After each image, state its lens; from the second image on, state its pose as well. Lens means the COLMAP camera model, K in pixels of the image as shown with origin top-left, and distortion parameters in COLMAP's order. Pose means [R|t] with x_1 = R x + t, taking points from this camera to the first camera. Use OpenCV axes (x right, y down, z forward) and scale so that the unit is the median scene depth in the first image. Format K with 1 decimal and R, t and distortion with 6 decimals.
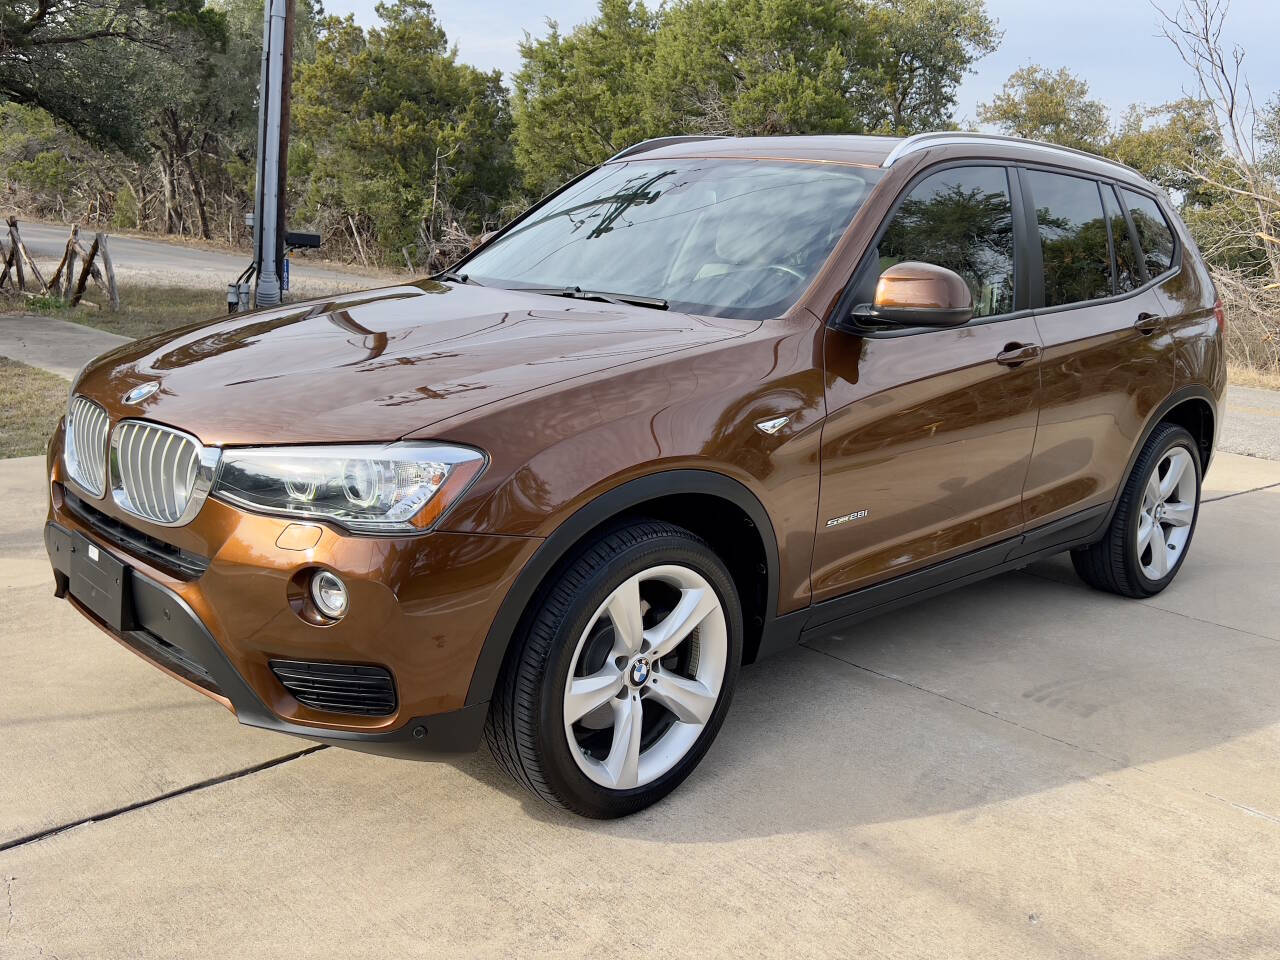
lens RADIAL K [[1228.9, 0, 626.5], [0, 1228.9, 486.8], [0, 0, 1]] dist [0.083325, -0.135276]
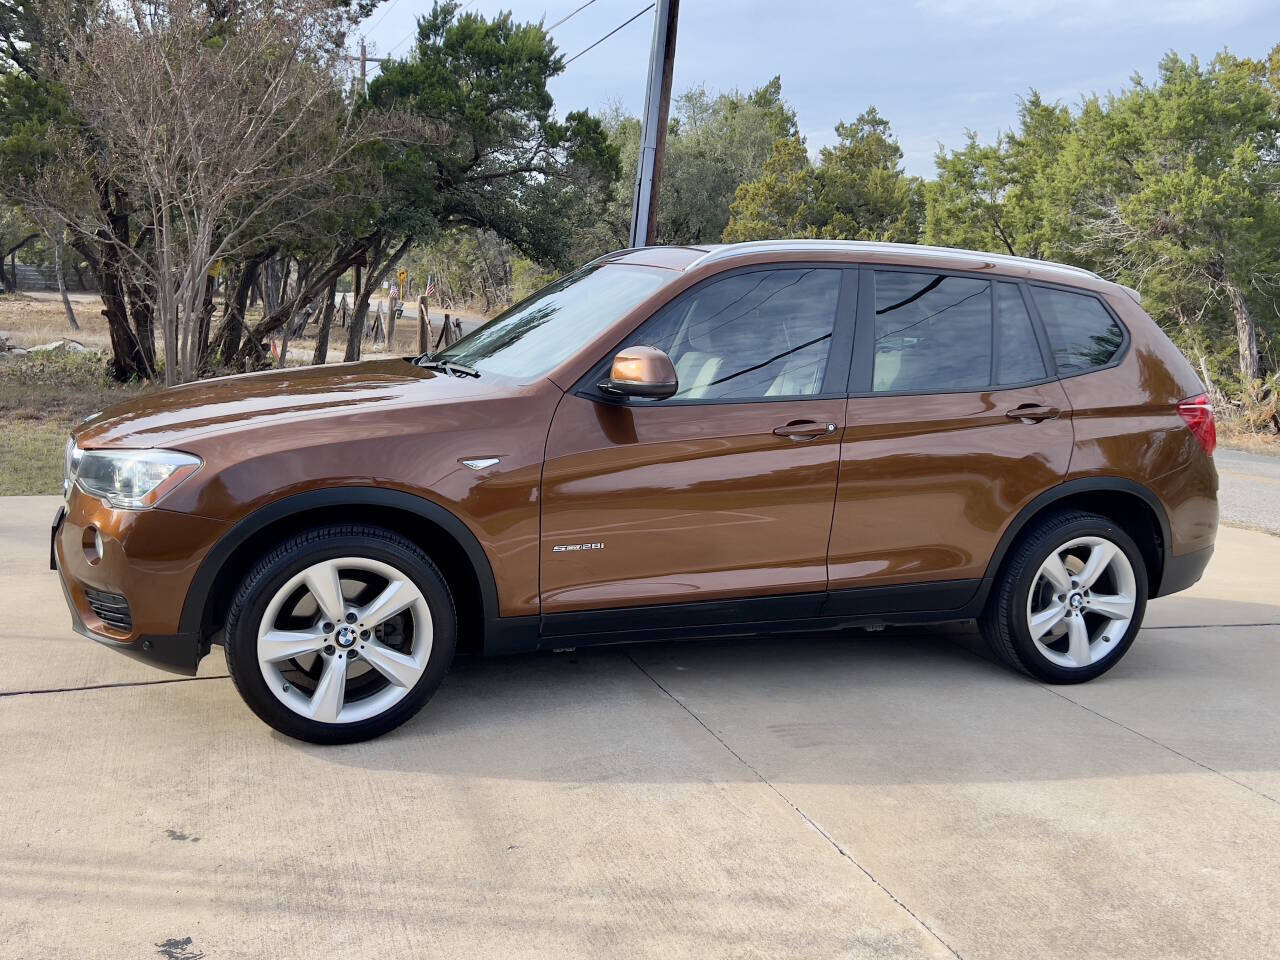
lens RADIAL K [[1228.9, 0, 626.5], [0, 1228.9, 486.8], [0, 0, 1]] dist [0.083325, -0.135276]
pose [[0.917813, 0.058731, -0.392646, 0.103230], [-0.091175, 0.993745, -0.064482, 0.005772], [0.386403, 0.094982, 0.917426, -0.017560]]
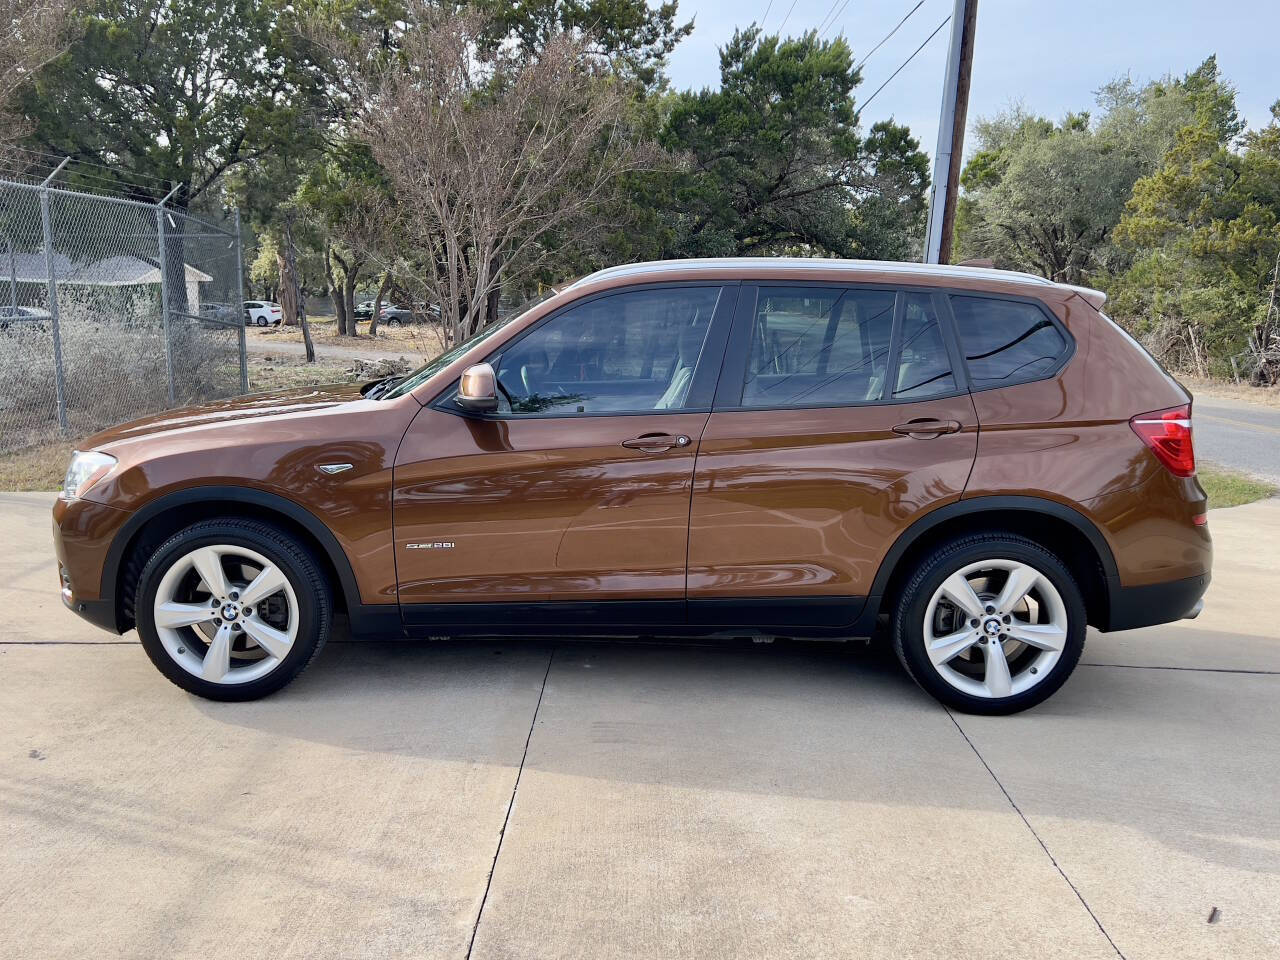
lens RADIAL K [[1228.9, 0, 626.5], [0, 1228.9, 486.8], [0, 0, 1]] dist [0.083325, -0.135276]
pose [[0.712338, 0.074406, -0.697882, 0.189231], [-0.135451, 0.990245, -0.032681, -0.003661], [0.688642, 0.117808, 0.715467, 0.023067]]
